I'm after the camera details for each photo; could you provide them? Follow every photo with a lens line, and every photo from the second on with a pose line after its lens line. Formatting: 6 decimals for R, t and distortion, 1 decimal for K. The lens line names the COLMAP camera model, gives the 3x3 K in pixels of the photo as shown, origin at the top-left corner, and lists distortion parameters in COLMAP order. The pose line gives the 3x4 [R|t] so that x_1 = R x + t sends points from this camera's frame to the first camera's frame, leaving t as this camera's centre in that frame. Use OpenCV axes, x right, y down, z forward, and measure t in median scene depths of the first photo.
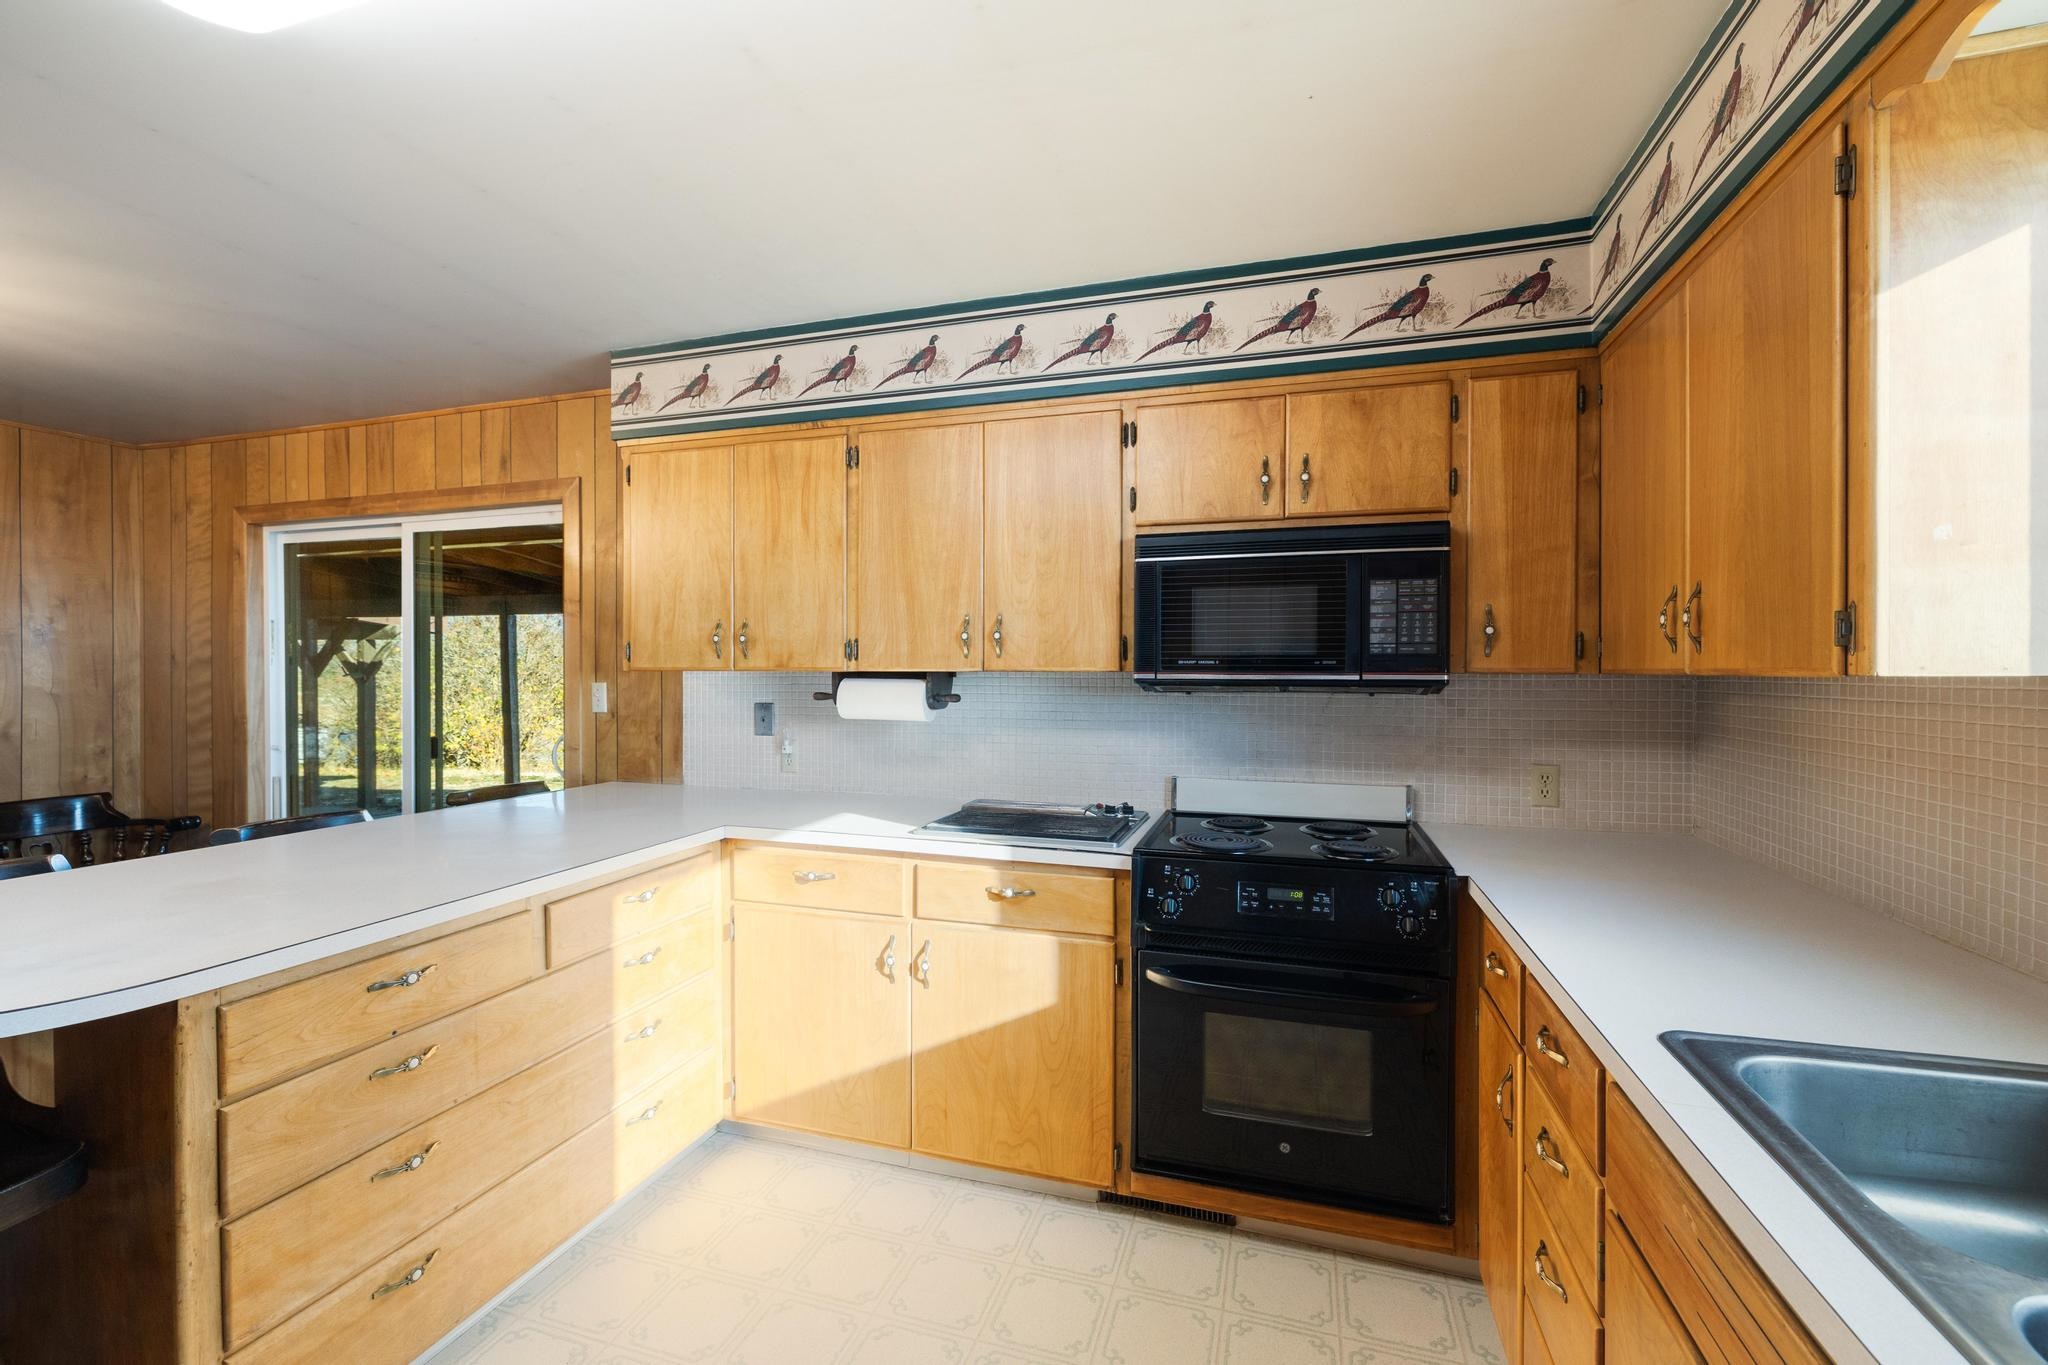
lens RADIAL K [[861.6, 0, 1030.6], [0, 861.6, 682.9], [0, 0, 1]] dist [-0.006507, 0.001247]
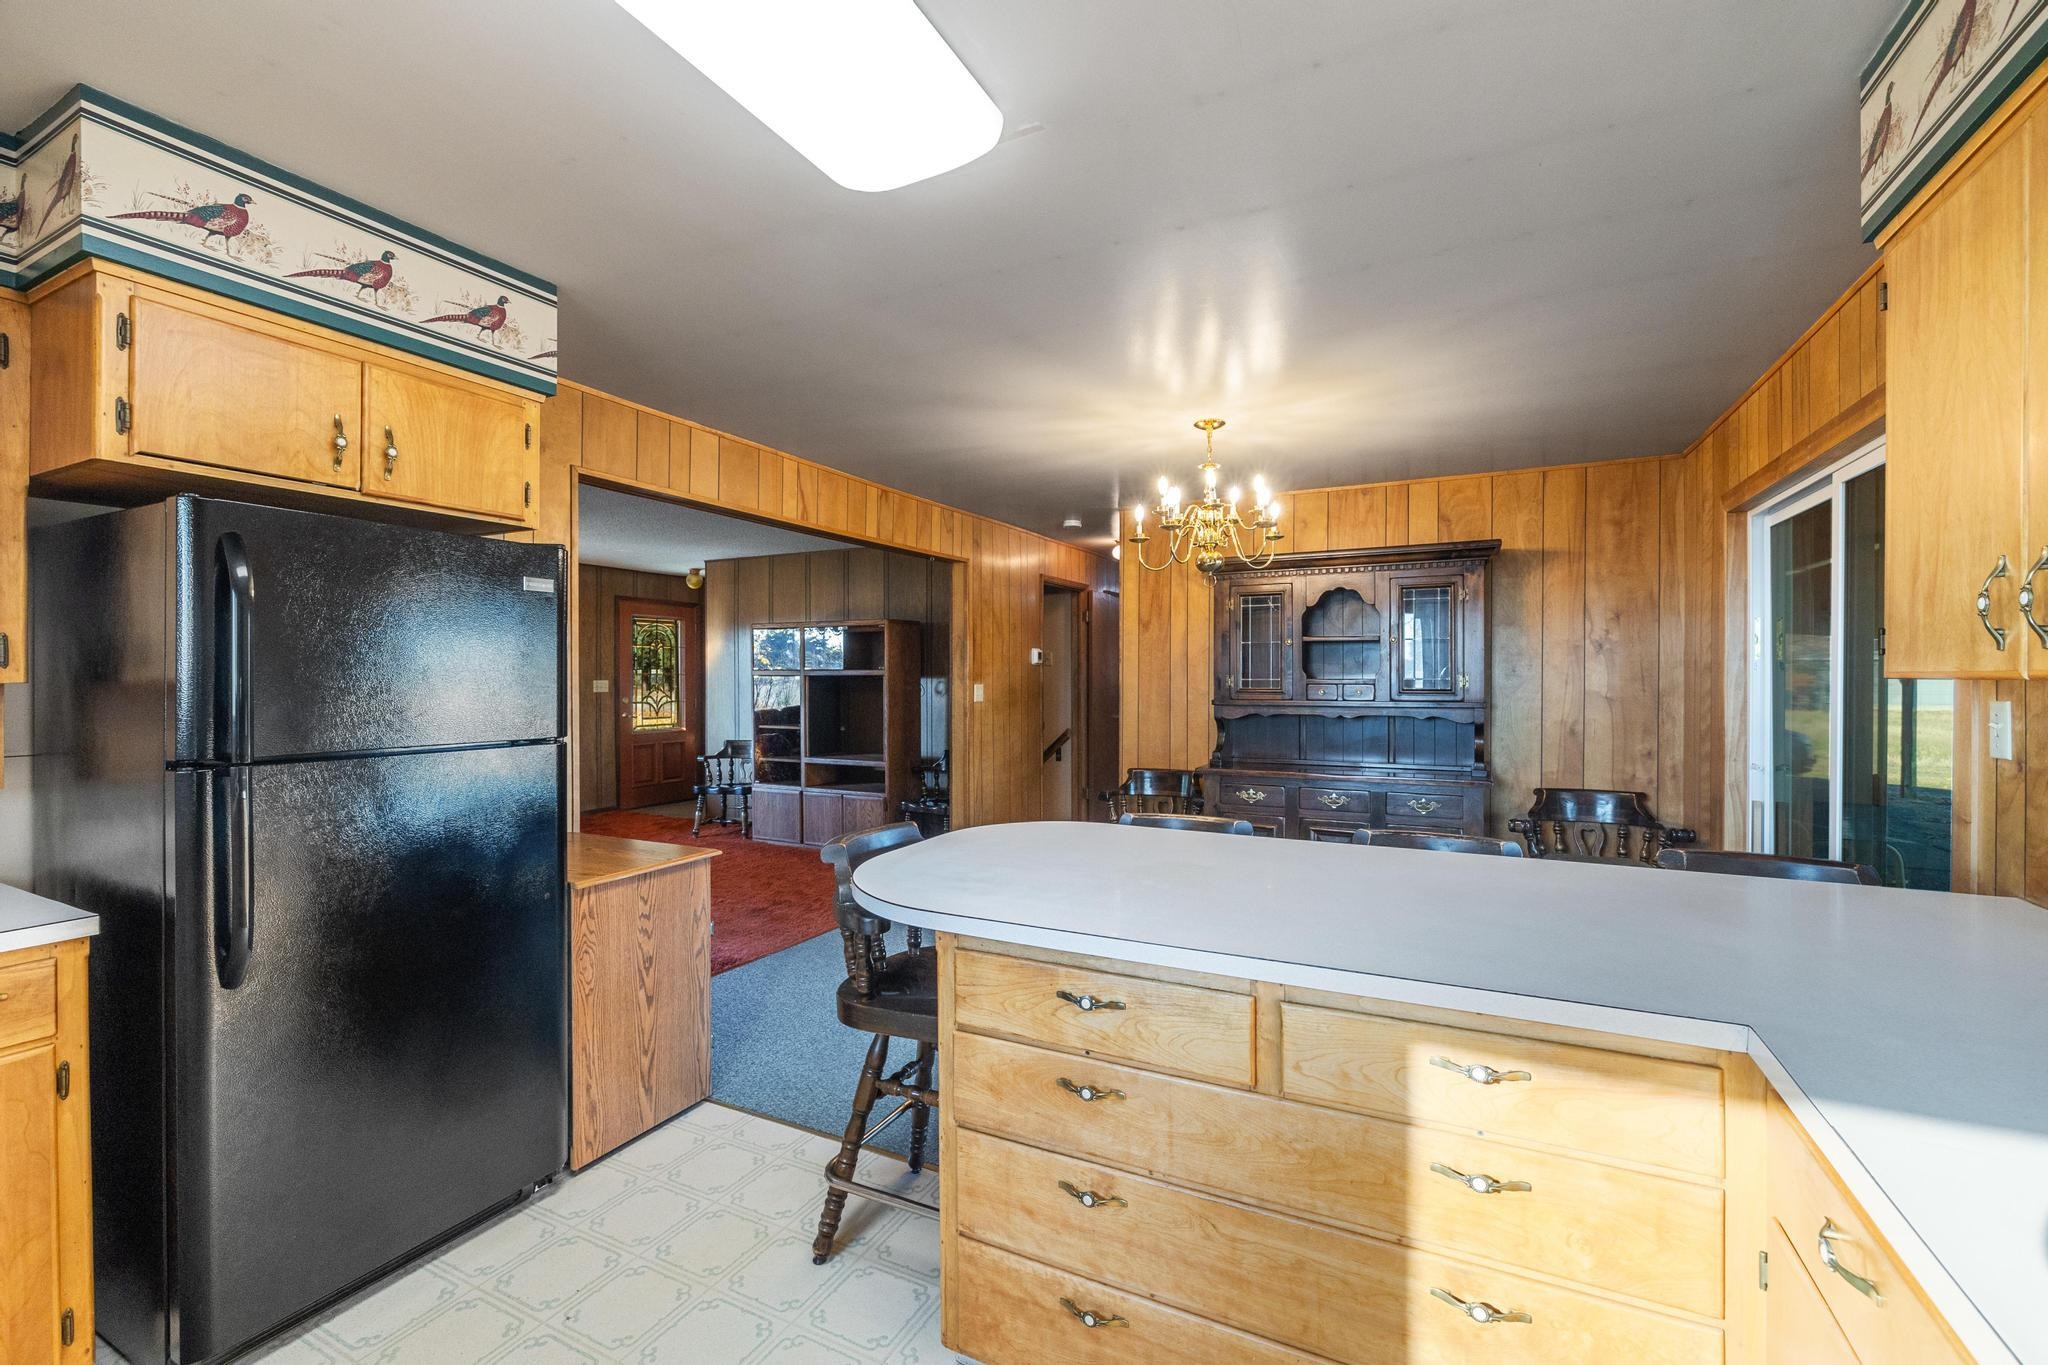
lens RADIAL K [[861.6, 0, 1014.9], [0, 861.6, 676.5], [0, 0, 1]] dist [-0.006507, 0.001247]
pose [[-0.168083, 0.000594, -0.985773, 0.101312], [-0.015515, 0.999874, 0.003248, -0.007547], [0.985651, 0.015840, -0.168053, 0.481693]]
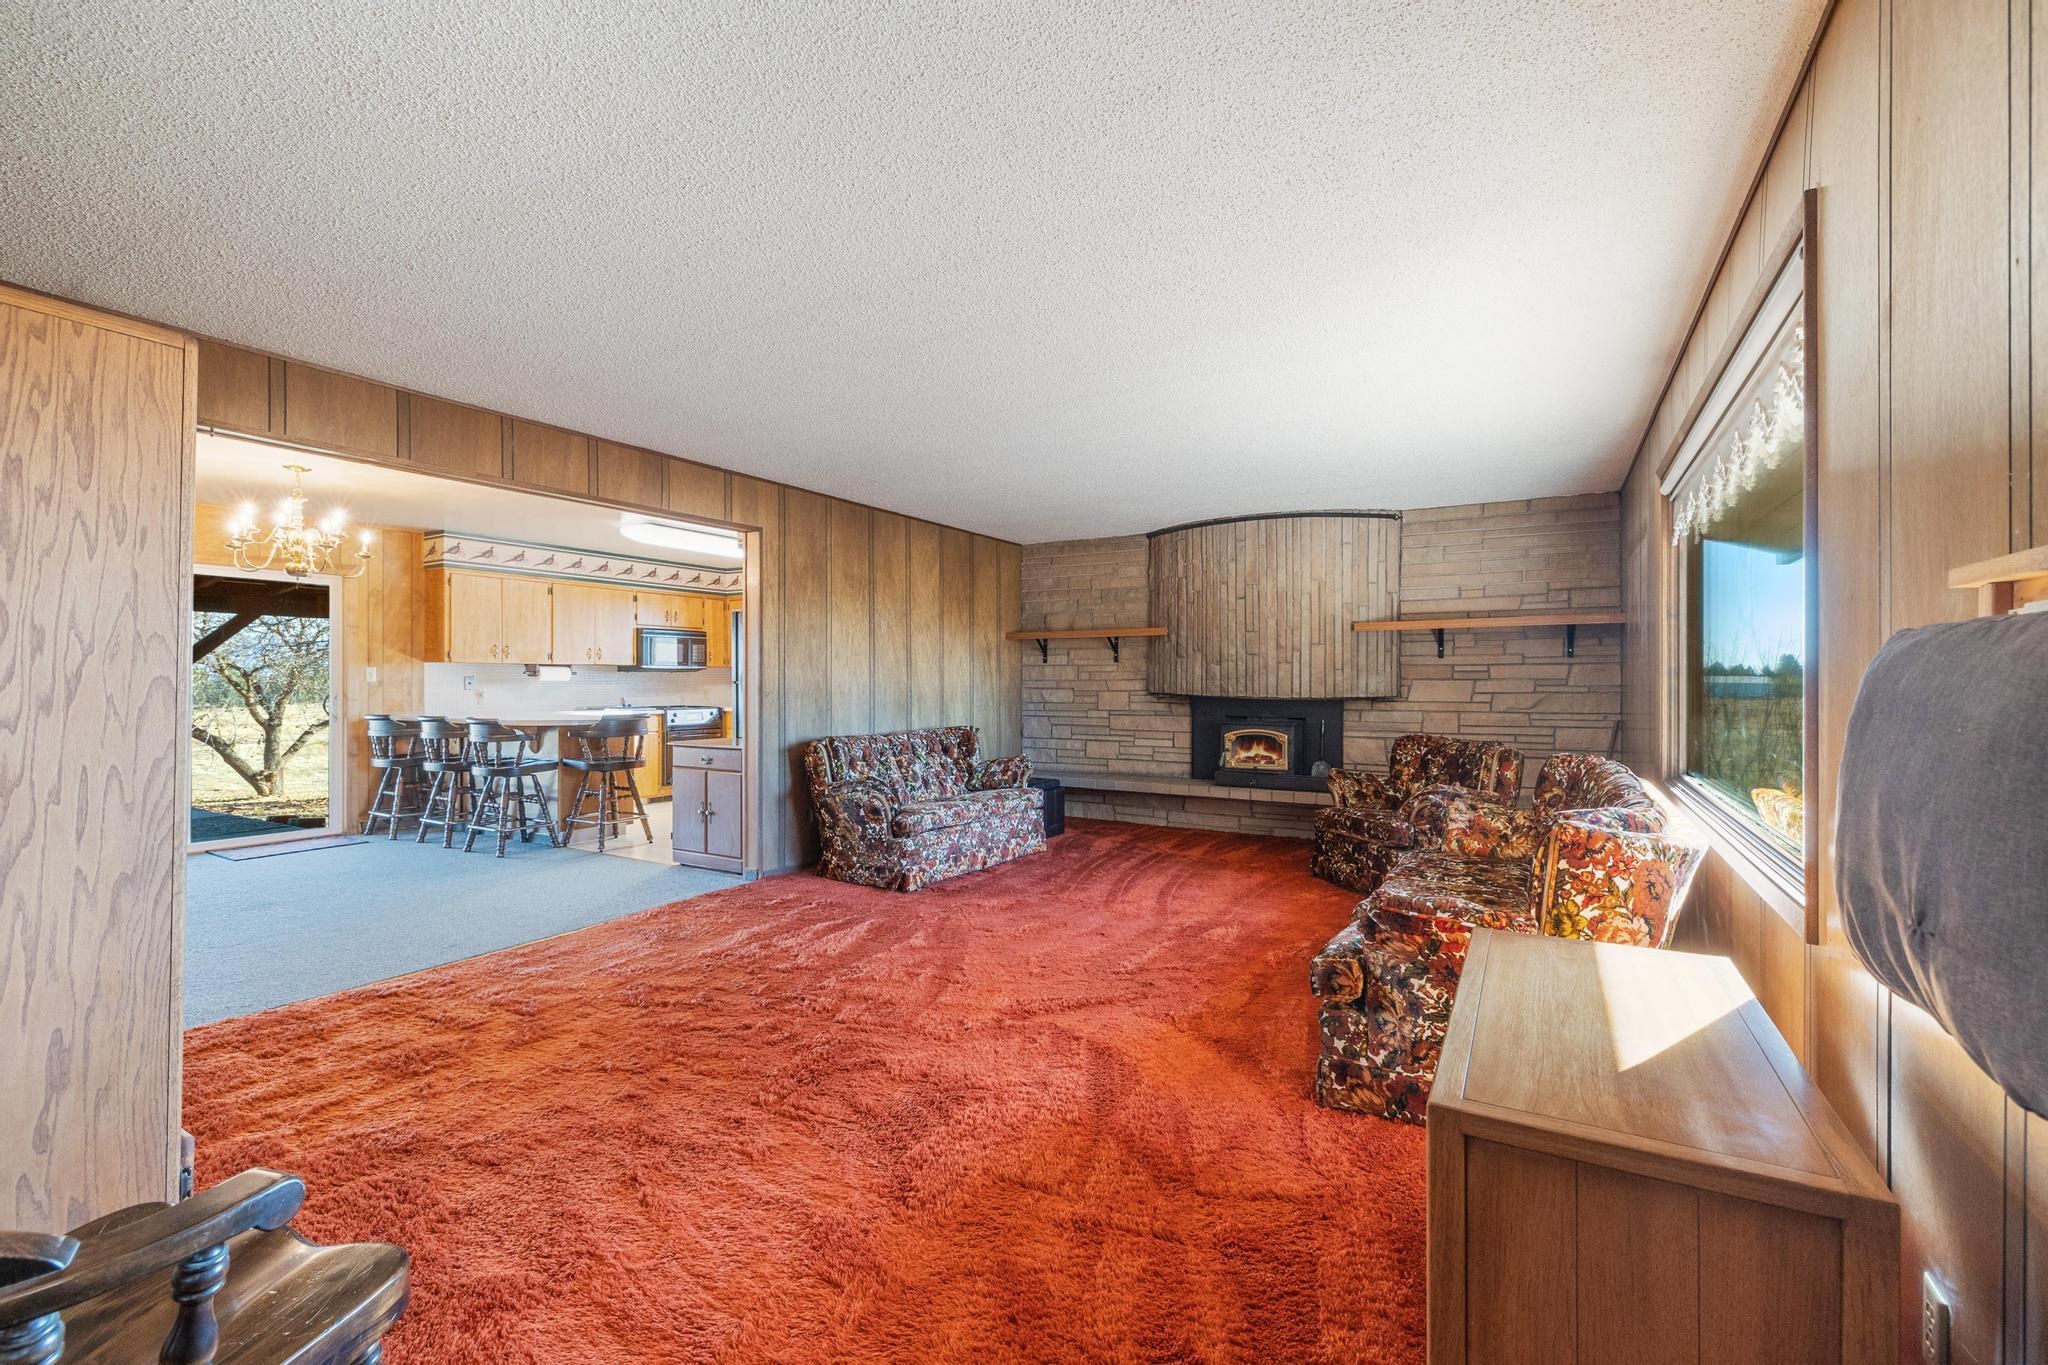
lens RADIAL K [[861.6, 0, 1026.9], [0, 861.6, 678.9], [0, 0, 1]] dist [-0.006507, 0.001247]
pose [[0.223797, 0.000970, 0.974635, -2.062114], [0.014187, 0.999890, -0.004253, 0.056281], [-0.974532, 0.014779, 0.223759, -0.945991]]
